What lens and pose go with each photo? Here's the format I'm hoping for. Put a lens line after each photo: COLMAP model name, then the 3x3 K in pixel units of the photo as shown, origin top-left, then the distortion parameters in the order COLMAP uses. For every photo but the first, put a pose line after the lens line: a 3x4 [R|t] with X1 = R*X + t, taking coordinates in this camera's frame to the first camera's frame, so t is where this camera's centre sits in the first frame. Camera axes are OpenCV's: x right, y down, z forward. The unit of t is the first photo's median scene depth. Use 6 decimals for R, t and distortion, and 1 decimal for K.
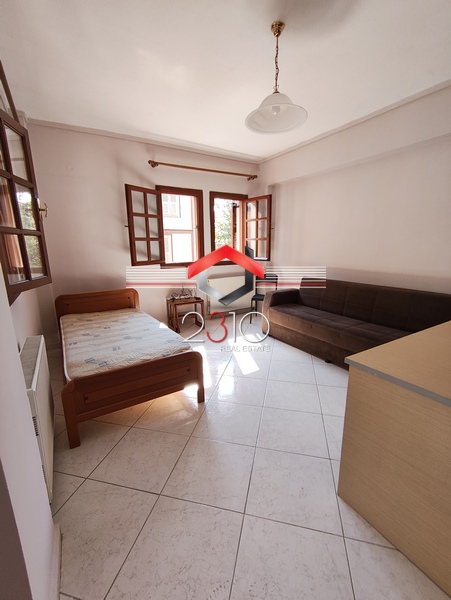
lens RADIAL K [[265.1, 0, 226.5], [0, 265.1, 303.9], [0, 0, 1]] dist [-0.001978, 0.001283]
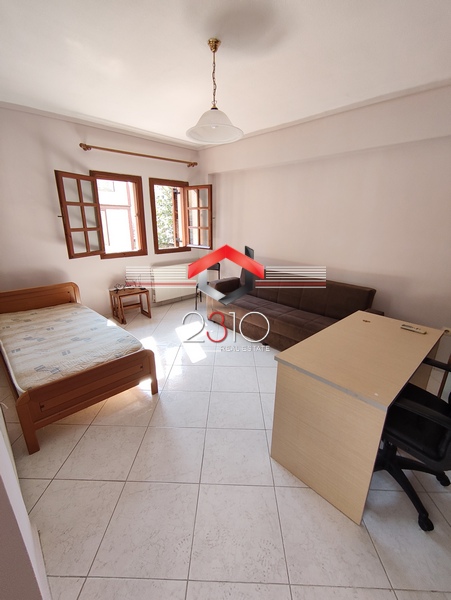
lens RADIAL K [[265.1, 0, 225.7], [0, 265.1, 304.4], [0, 0, 1]] dist [-0.001978, 0.001283]
pose [[0.977496, -0.044492, 0.206209, -0.017608], [0.024409, 0.994795, 0.098932, -0.091460], [-0.209537, -0.091673, 0.973494, -0.089010]]
